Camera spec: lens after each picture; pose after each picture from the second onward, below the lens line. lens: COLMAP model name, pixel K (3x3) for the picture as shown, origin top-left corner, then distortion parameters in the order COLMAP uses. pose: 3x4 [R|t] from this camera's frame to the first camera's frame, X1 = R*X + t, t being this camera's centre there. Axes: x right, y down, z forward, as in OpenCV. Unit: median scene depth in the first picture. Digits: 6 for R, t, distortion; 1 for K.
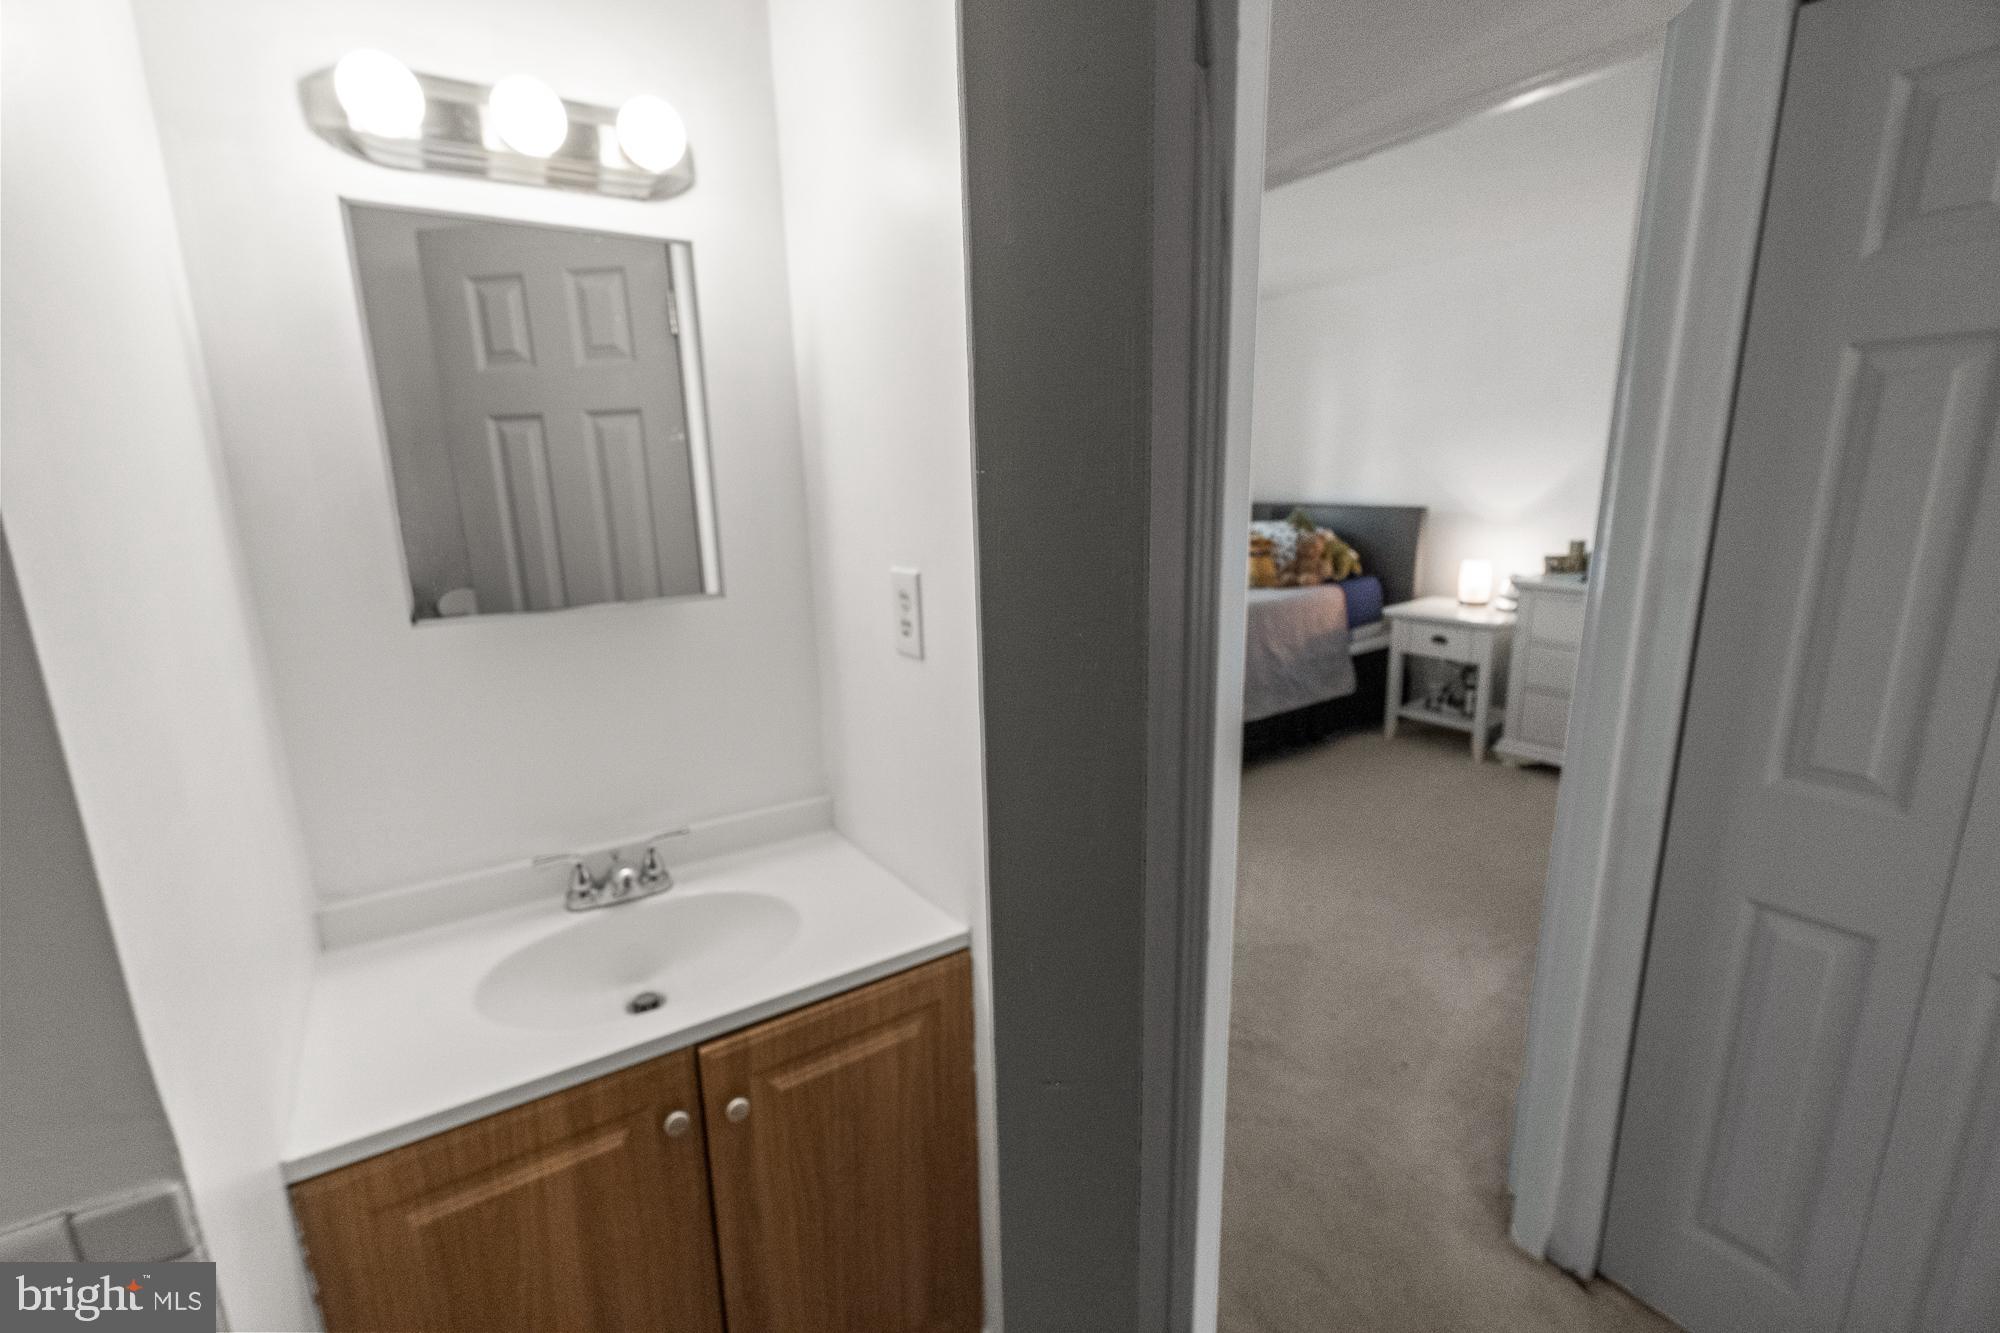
lens RADIAL K [[870.9, 0, 996.9], [0, 870.9, 665.1], [0, 0, 1]] dist [-0.000585, 0.000059]
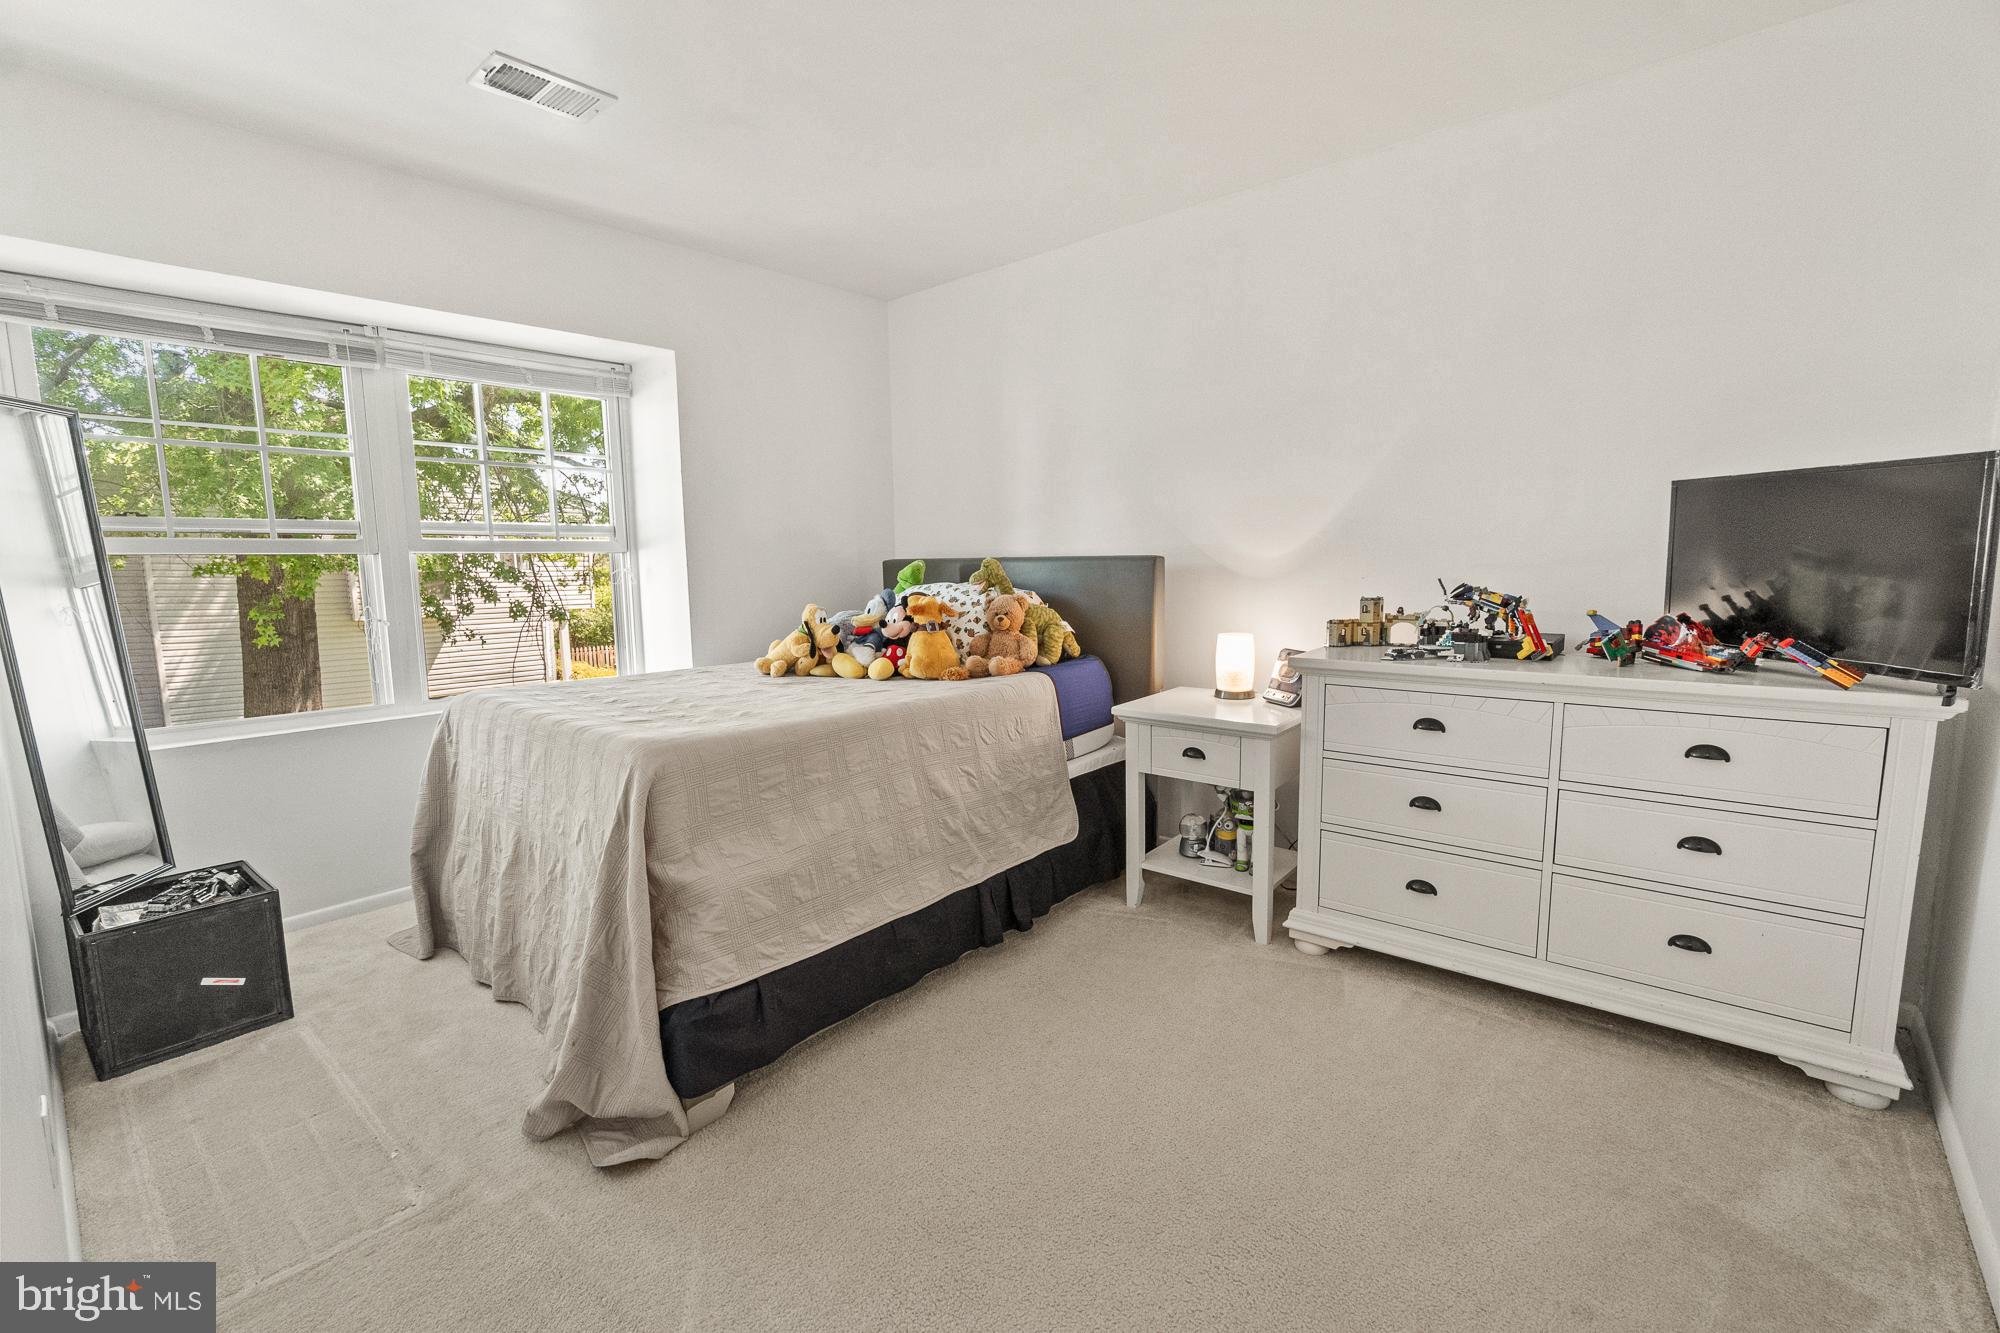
lens RADIAL K [[870.9, 0, 996.9], [0, 870.9, 665.1], [0, 0, 1]] dist [-0.000585, 0.000059]
pose [[0.965406, -0.022452, 0.259783, 0.188913], [0.050262, 0.993625, -0.100909, -0.033337], [-0.255861, 0.110475, 0.960380, 0.384696]]
